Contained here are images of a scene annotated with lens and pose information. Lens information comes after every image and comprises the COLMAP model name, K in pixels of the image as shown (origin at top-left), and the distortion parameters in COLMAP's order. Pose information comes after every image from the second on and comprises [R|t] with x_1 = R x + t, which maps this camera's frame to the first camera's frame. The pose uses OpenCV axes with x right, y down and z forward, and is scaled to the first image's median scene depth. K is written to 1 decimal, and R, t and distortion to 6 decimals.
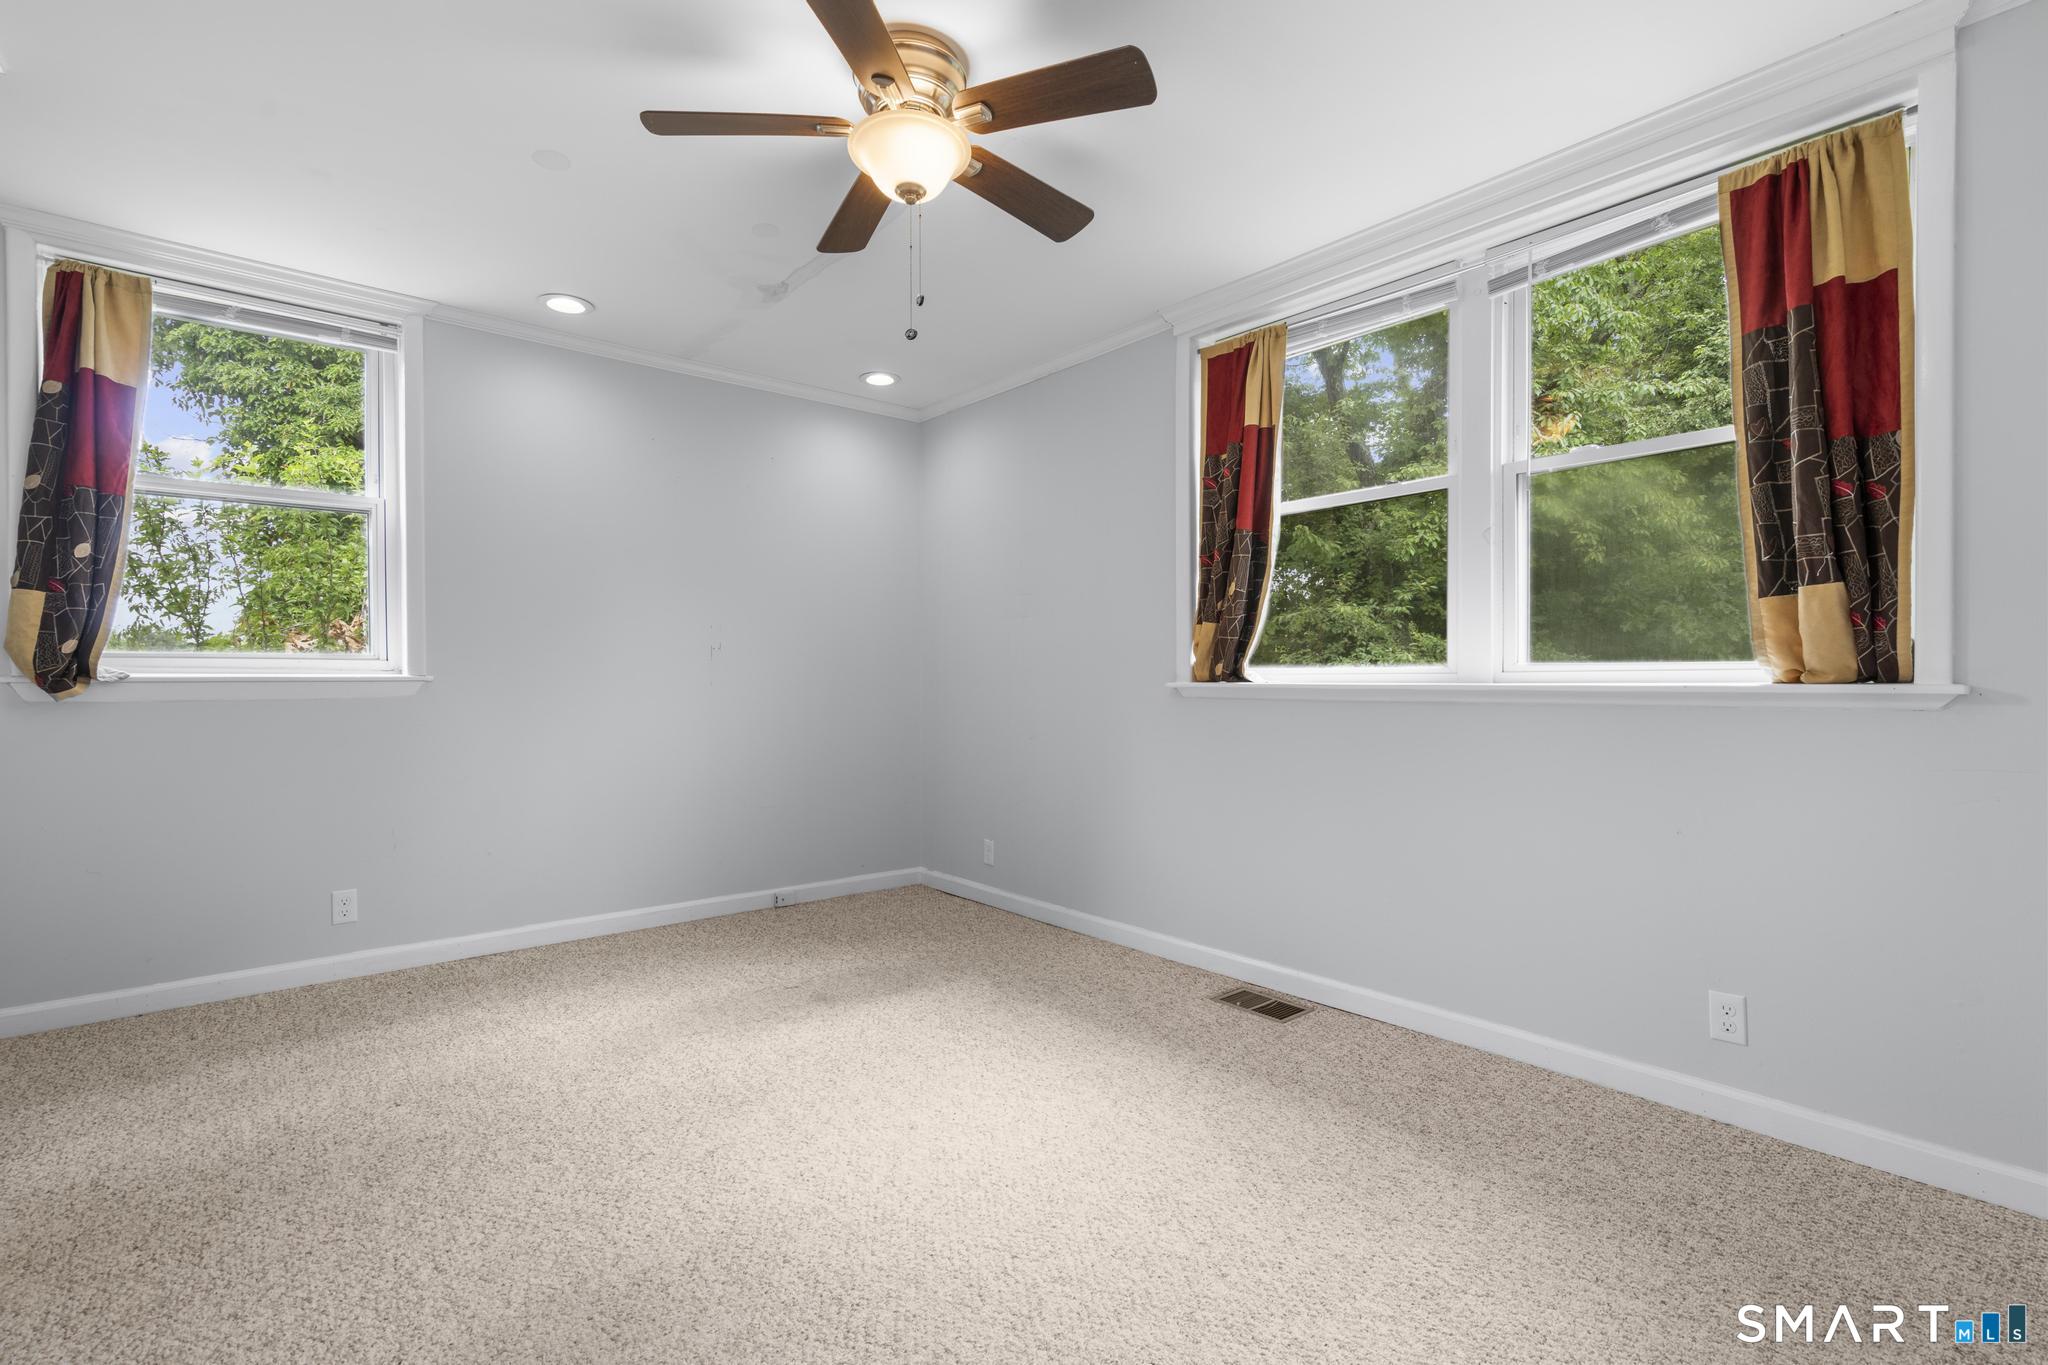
lens RADIAL K [[922.7, 0, 1032.5], [0, 922.7, 677.9], [0, 0, 1]] dist [-0.007874, 0.005221]
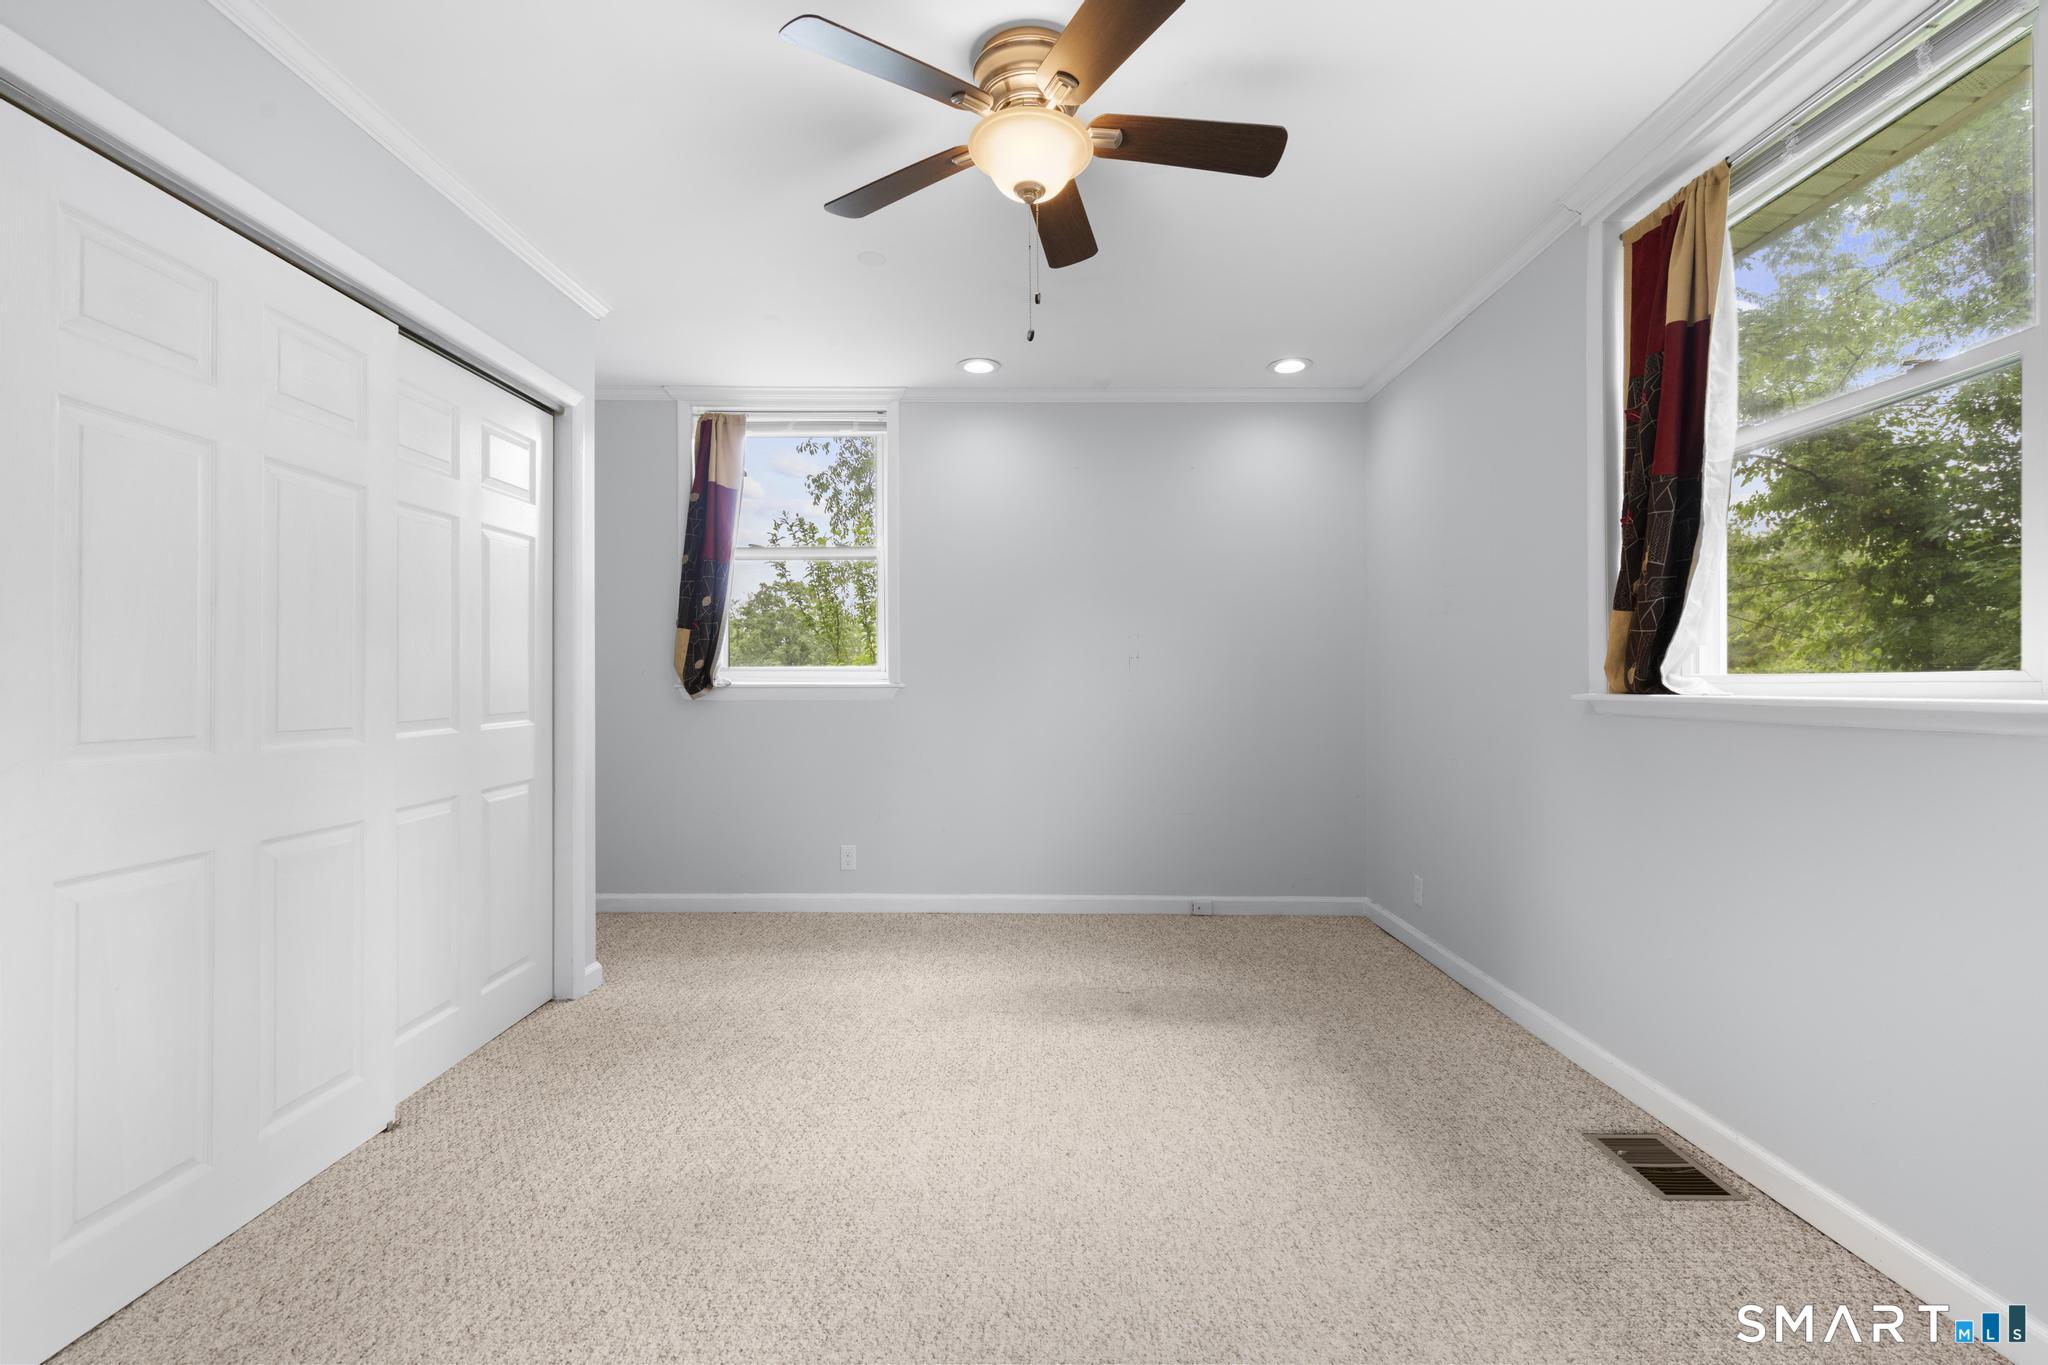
lens RADIAL K [[922.7, 0, 1037.6], [0, 922.7, 676.0], [0, 0, 1]] dist [-0.007874, 0.005221]
pose [[0.760973, -0.003537, -0.648773, 0.341253], [-0.002301, 0.999964, -0.008150, -0.002723], [0.648779, 0.007695, 0.760938, 0.175427]]
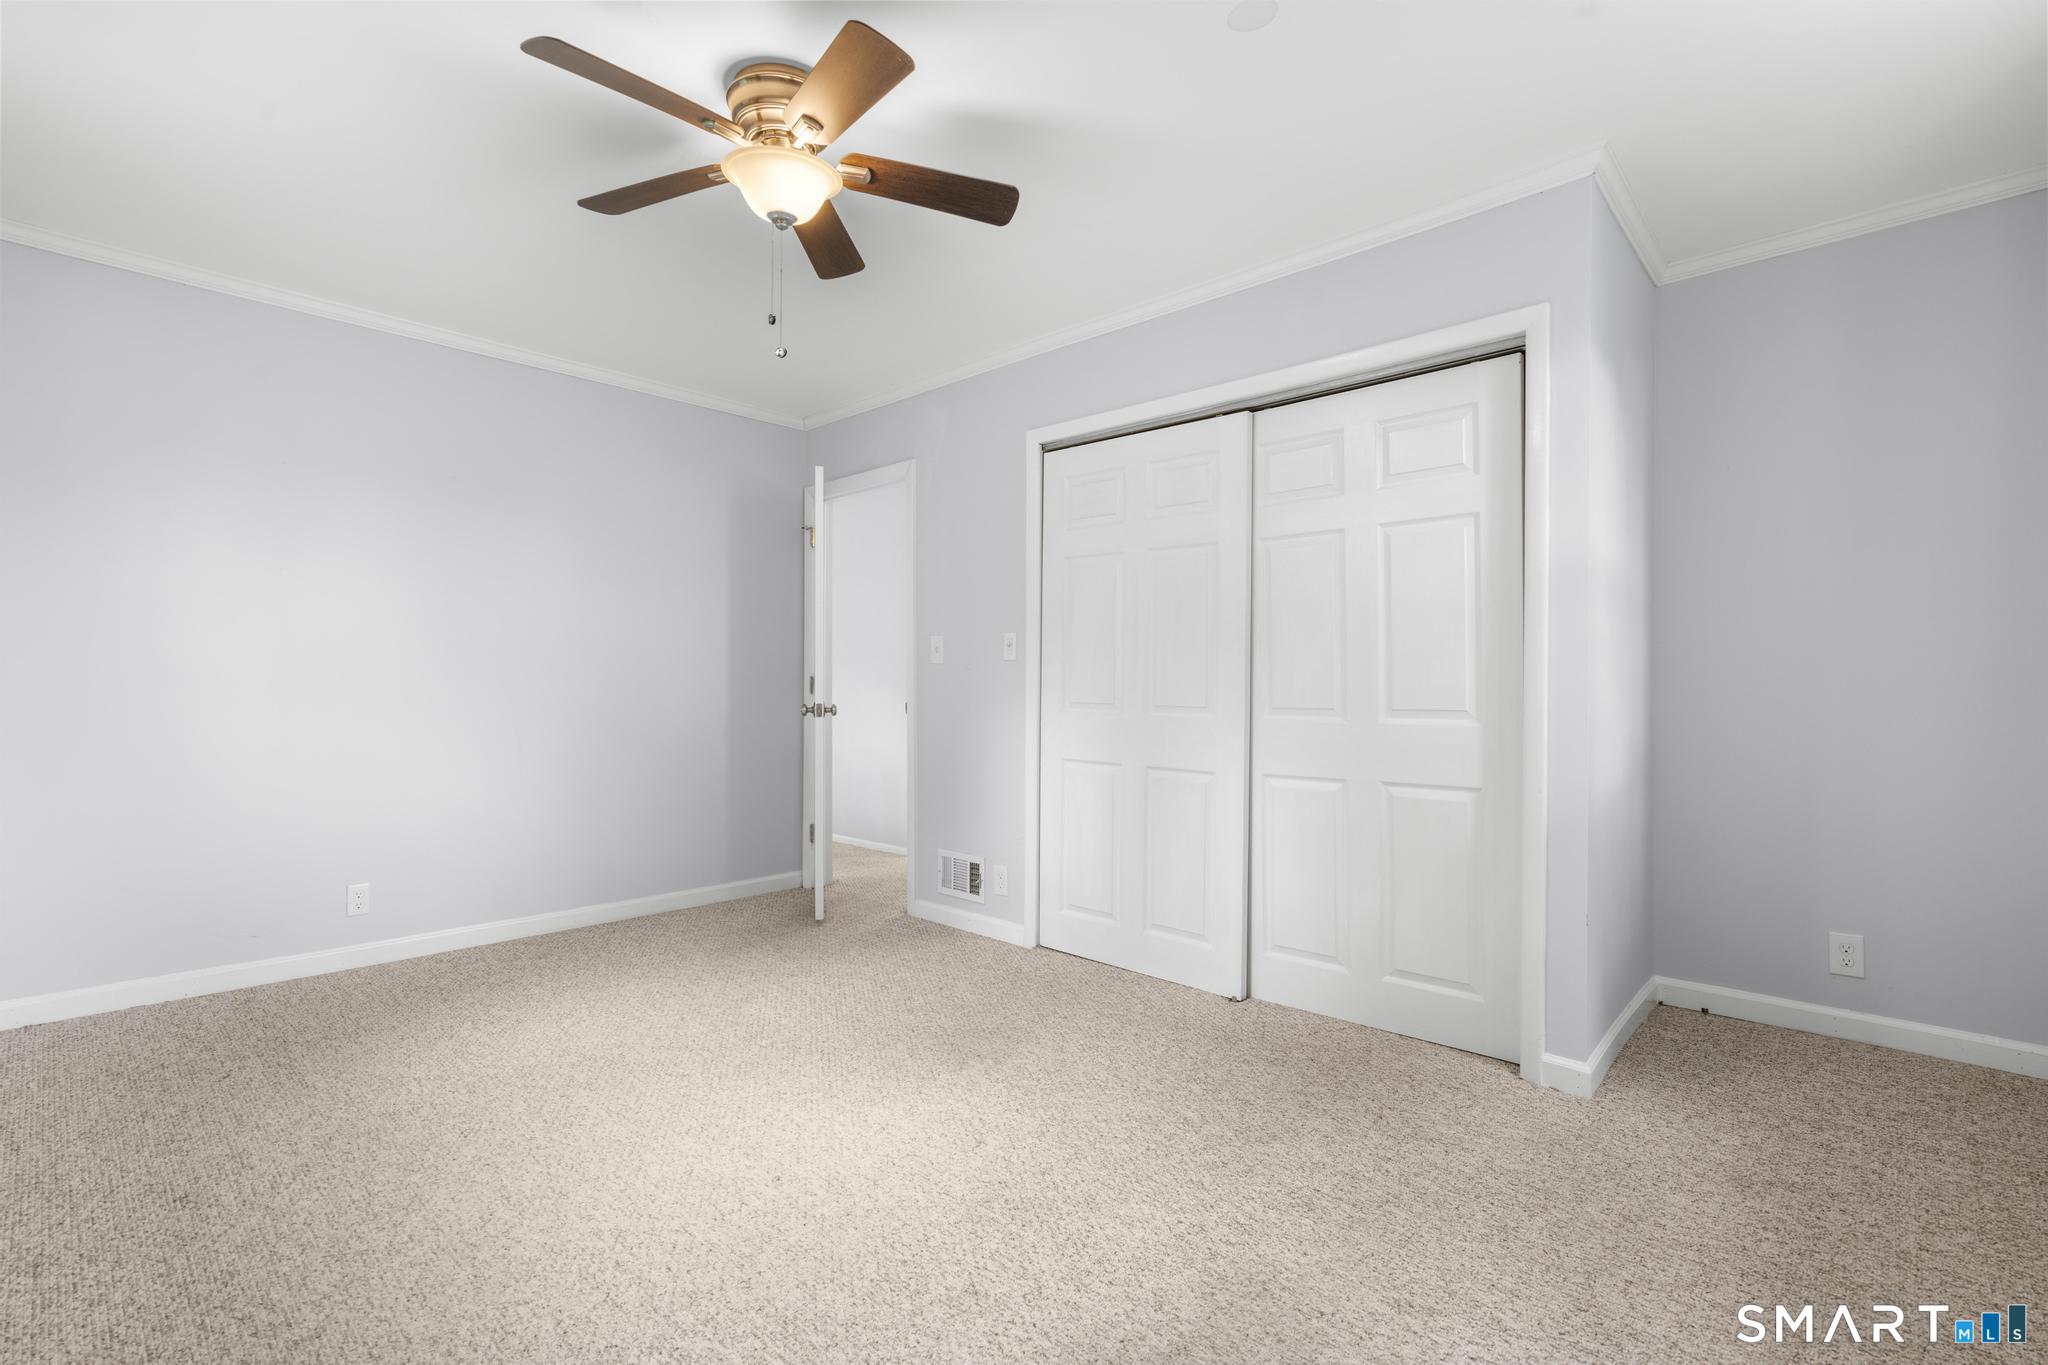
lens RADIAL K [[922.7, 0, 1028.5], [0, 922.7, 682.4], [0, 0, 1]] dist [-0.007874, 0.005221]
pose [[-0.994341, -0.001071, -0.106234, -0.200822], [-0.001752, 0.999979, 0.006312, -0.002656], [0.106225, 0.006463, -0.994321, 1.388757]]
